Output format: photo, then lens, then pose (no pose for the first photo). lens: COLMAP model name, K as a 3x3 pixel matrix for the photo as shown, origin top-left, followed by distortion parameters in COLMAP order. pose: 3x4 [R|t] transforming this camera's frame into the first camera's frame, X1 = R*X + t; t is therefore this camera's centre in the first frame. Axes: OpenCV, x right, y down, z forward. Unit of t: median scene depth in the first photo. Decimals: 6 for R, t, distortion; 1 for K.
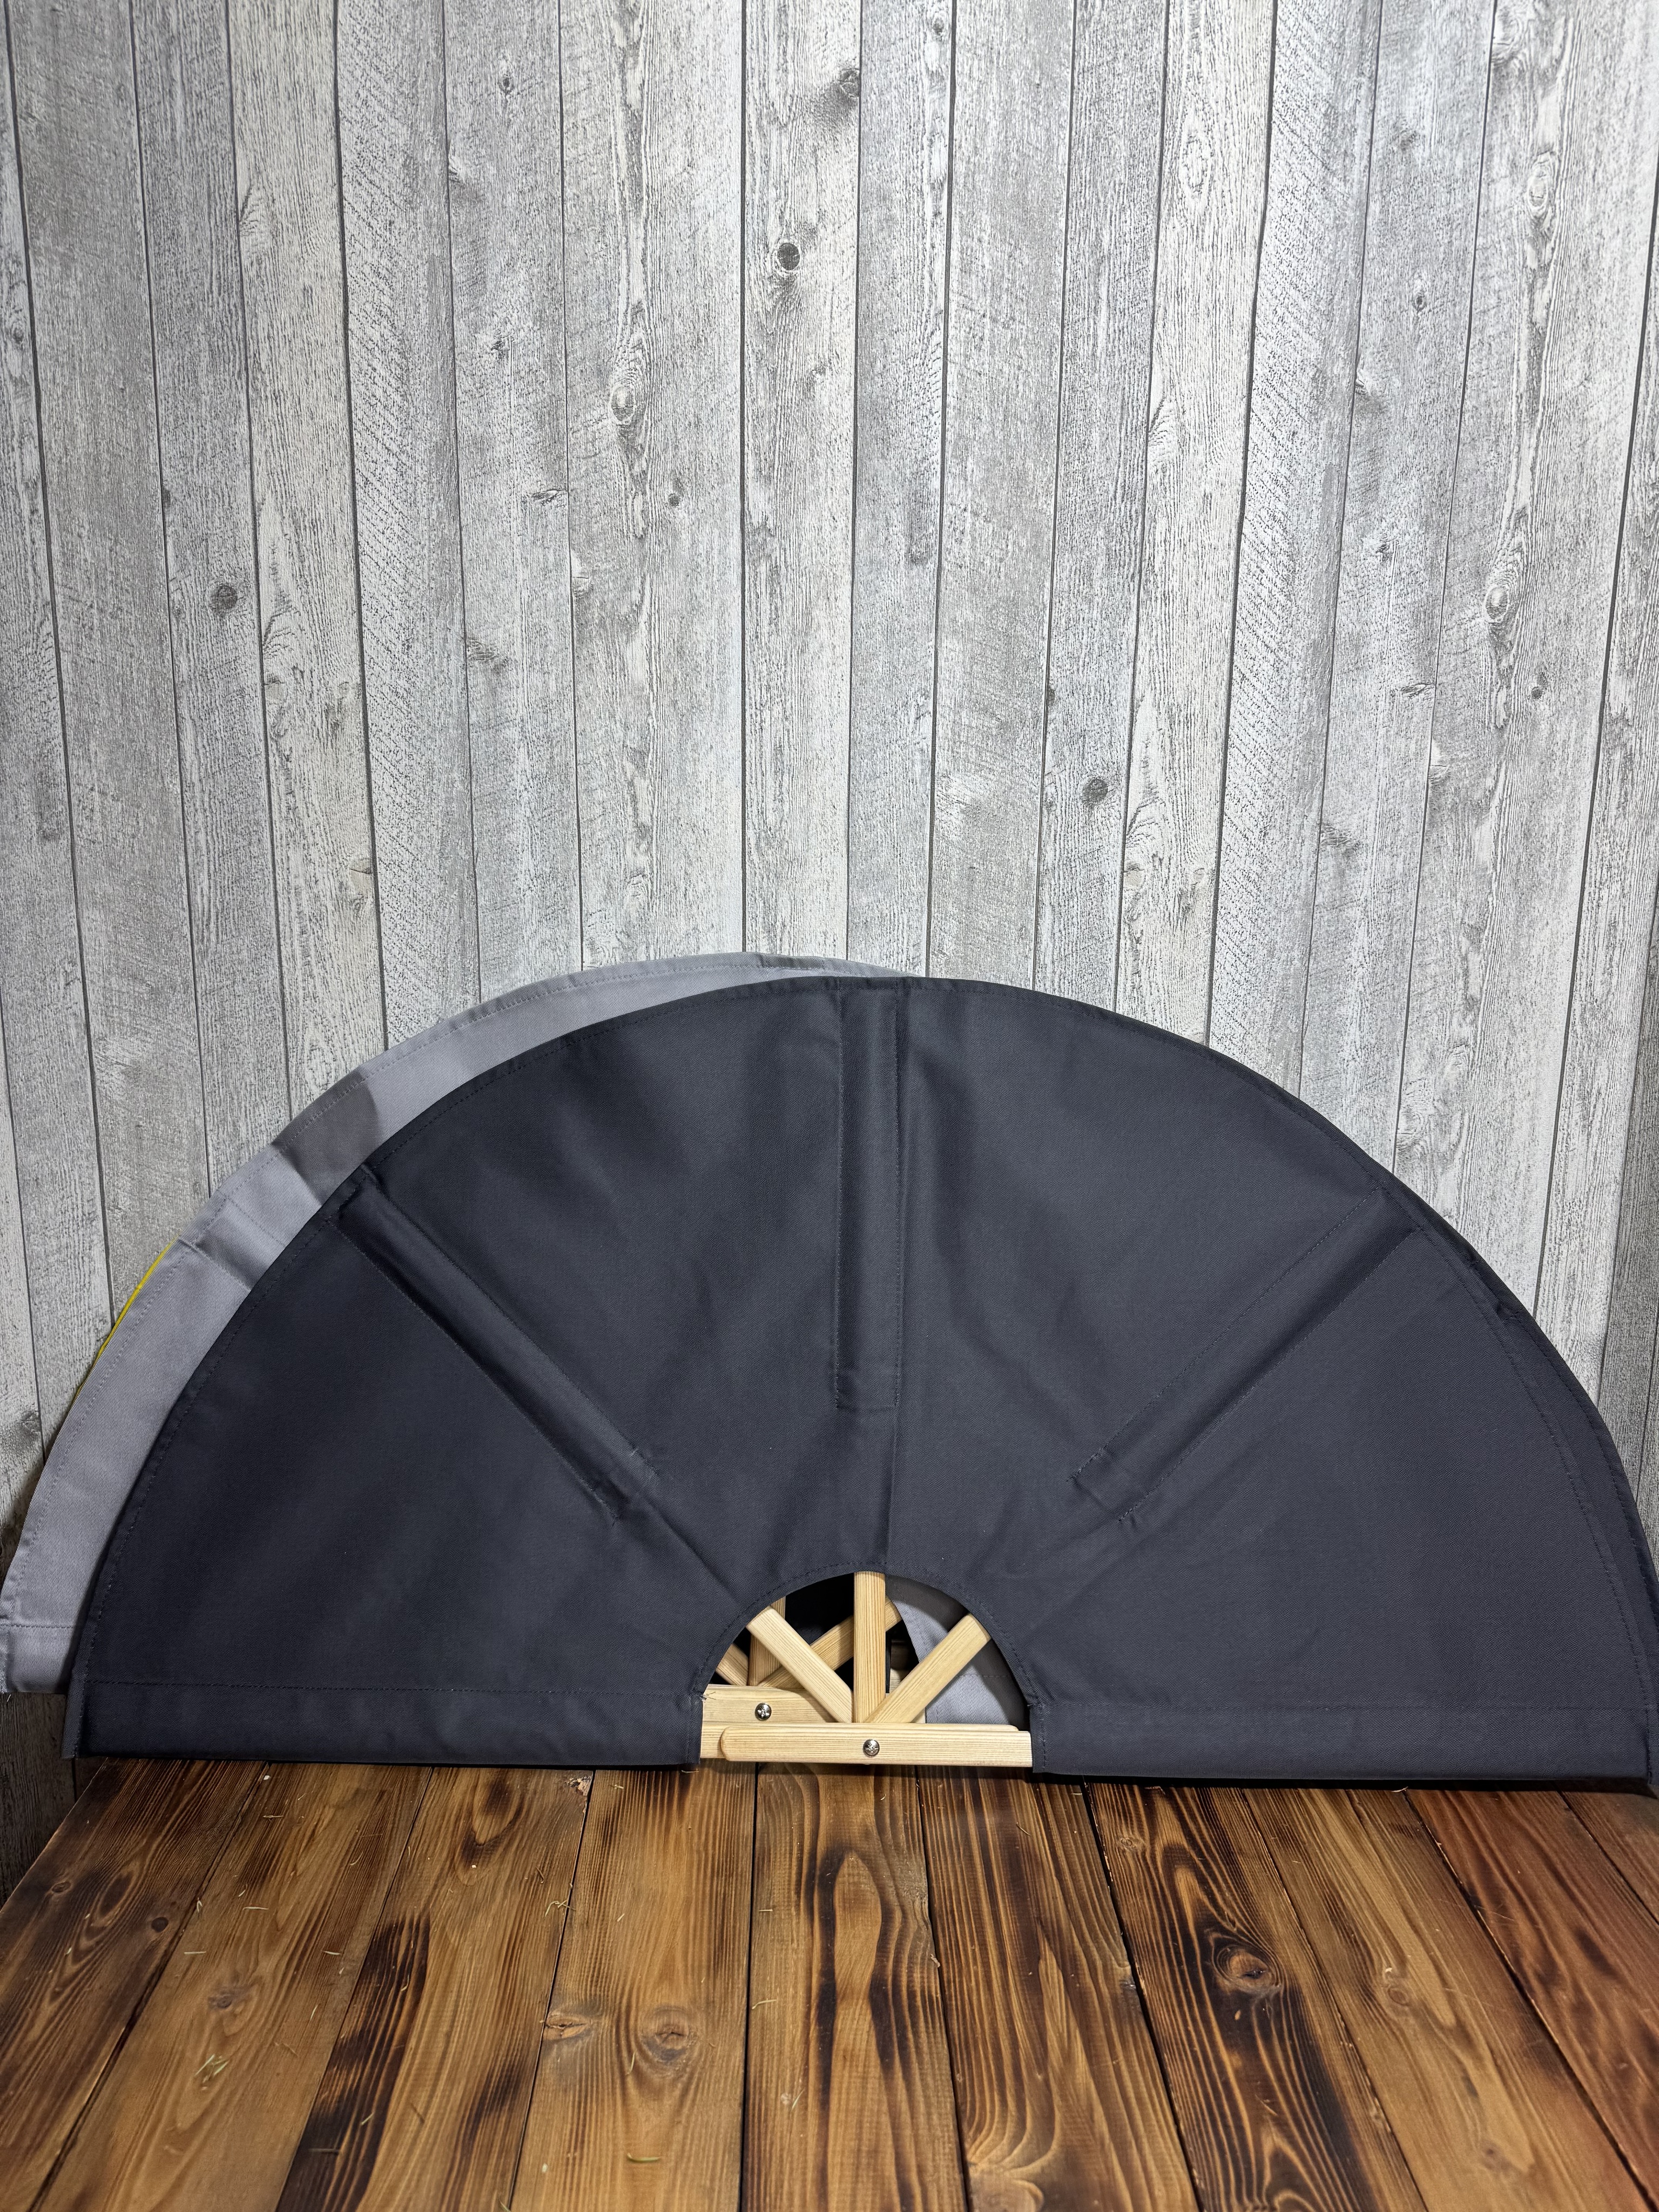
lens RADIAL K [[1504.1, 0, 828.0], [0, 1504.1, 1100.3], [0, 0, 1]] dist [0.172326, -0.360423]
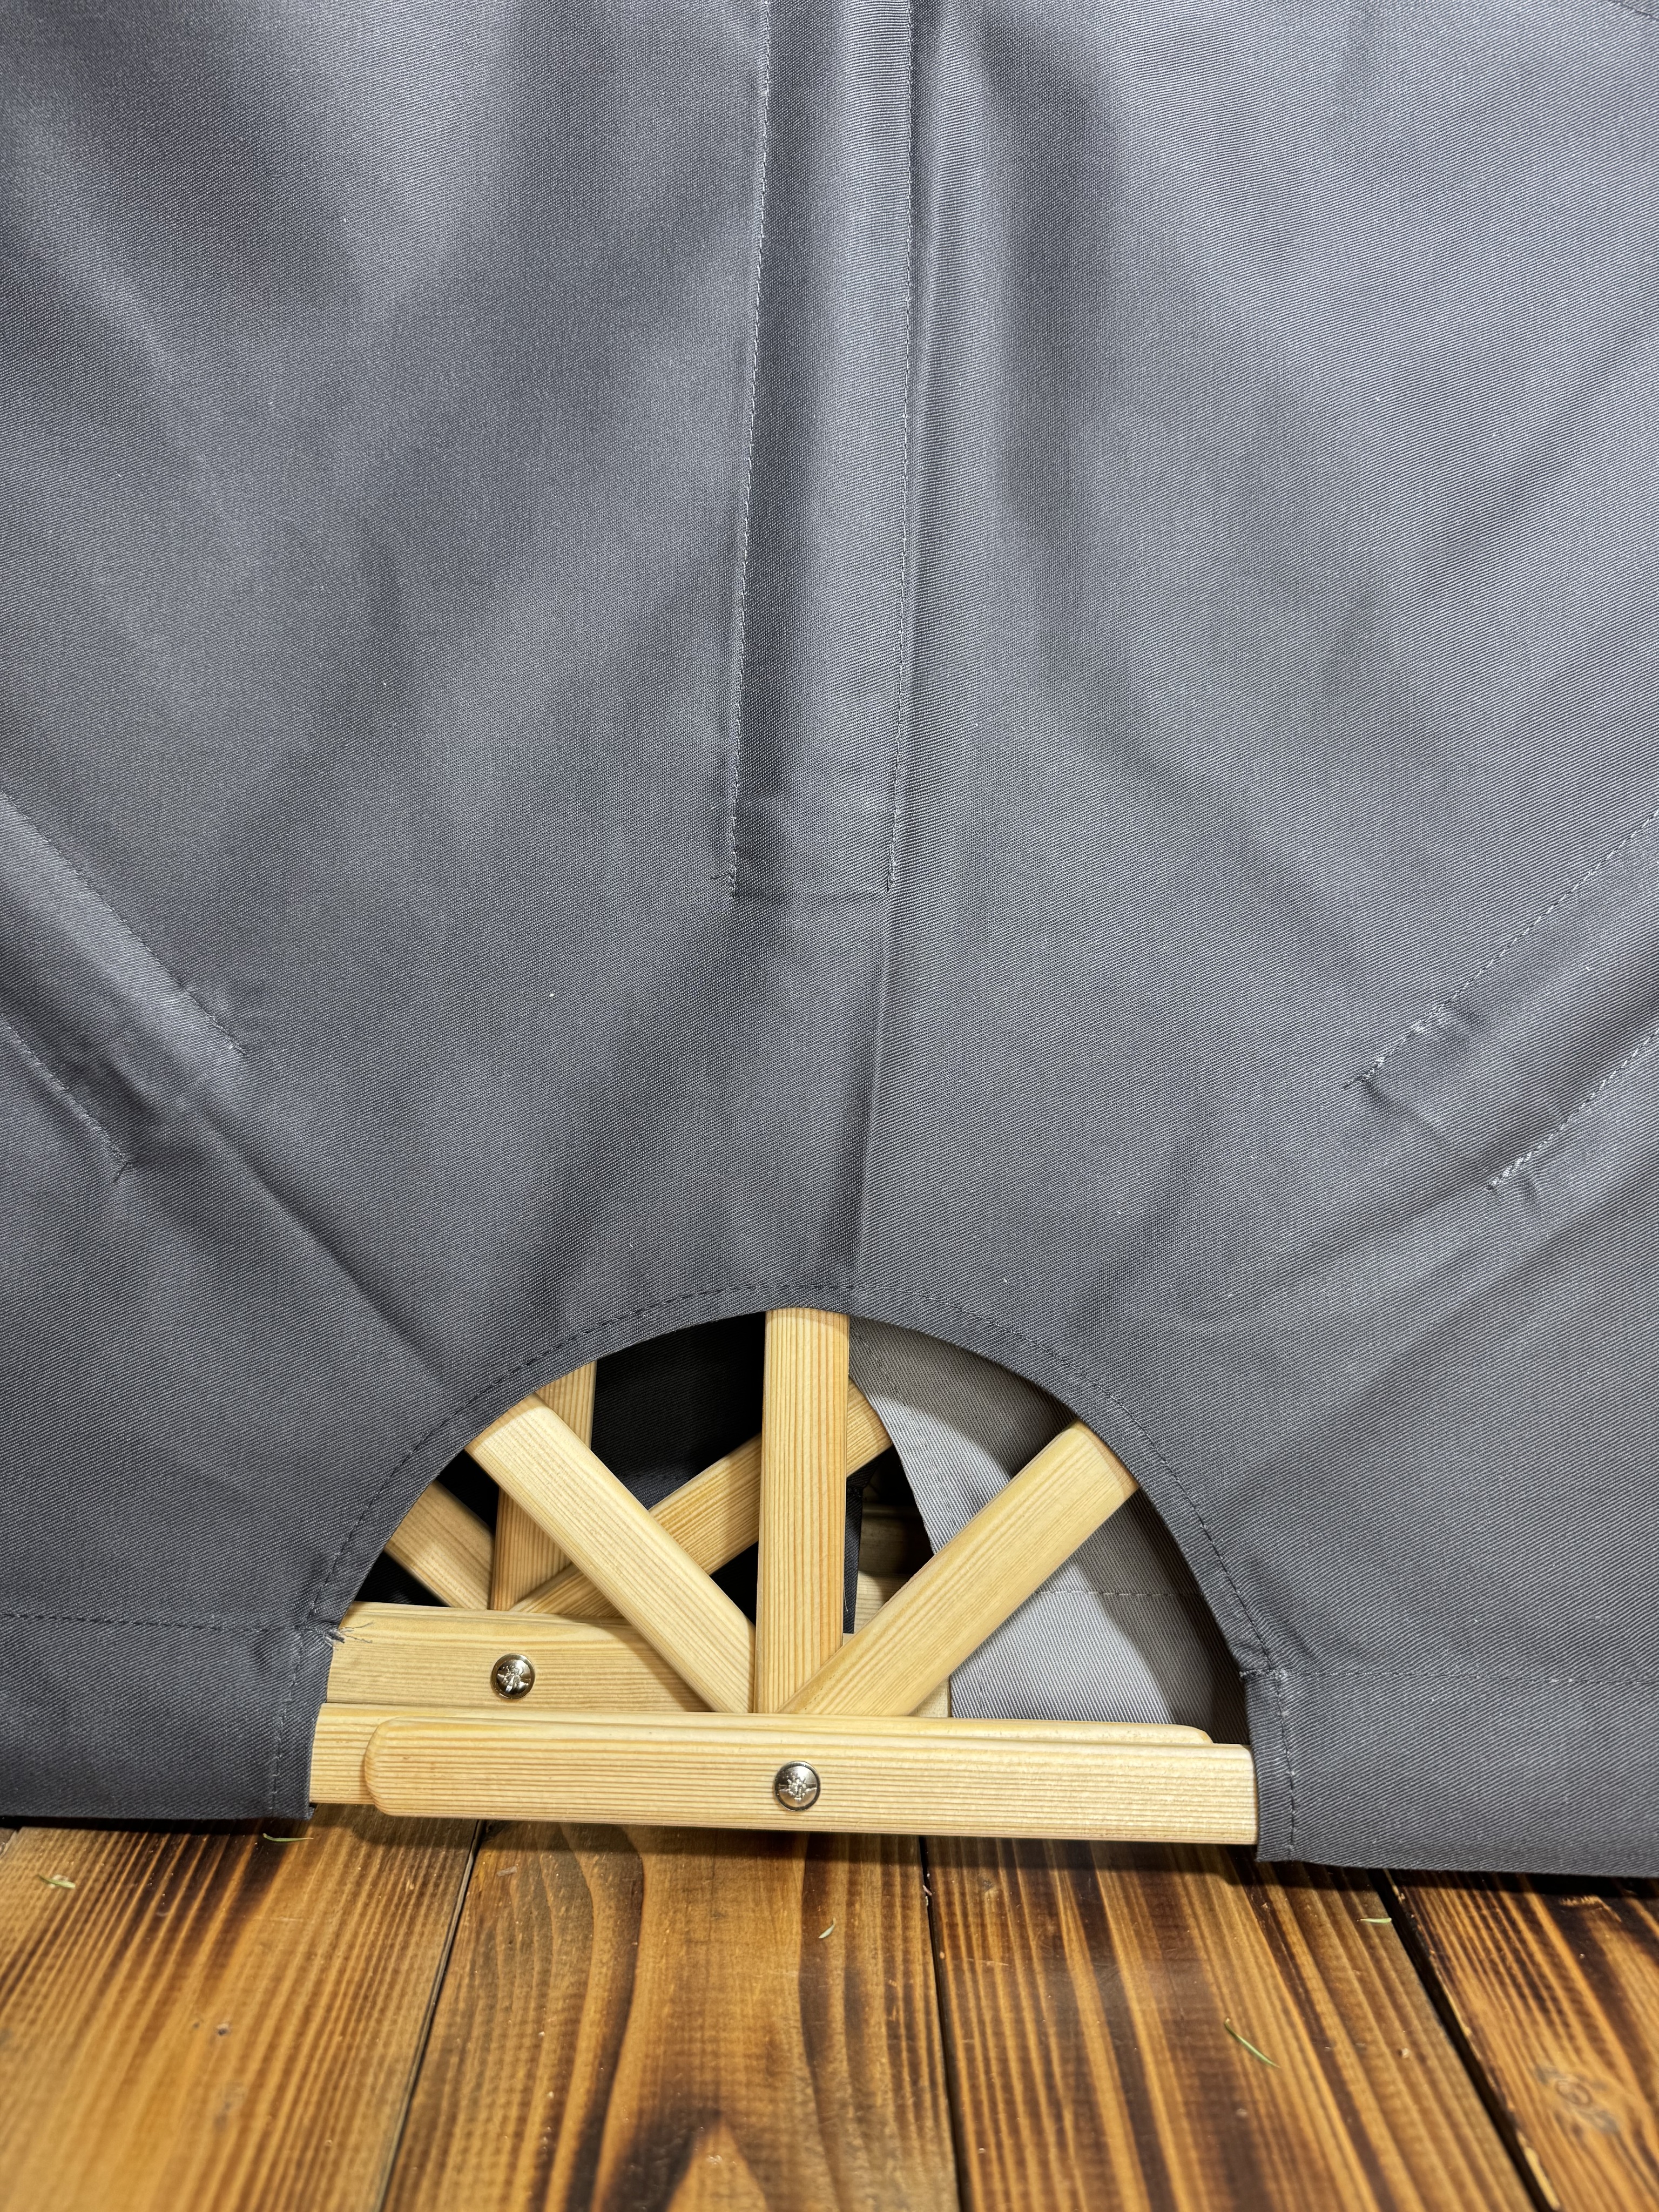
lens RADIAL K [[1571.3, 0, 823.0], [0, 1571.3, 1098.3], [0, 0, 1]] dist [-0.025235, 0.005986]
pose [[0.999755, 0.020369, 0.008650, 0.026271], [-0.020703, 0.998967, 0.040458, 0.237109], [-0.007817, -0.040628, 0.999144, 0.613655]]
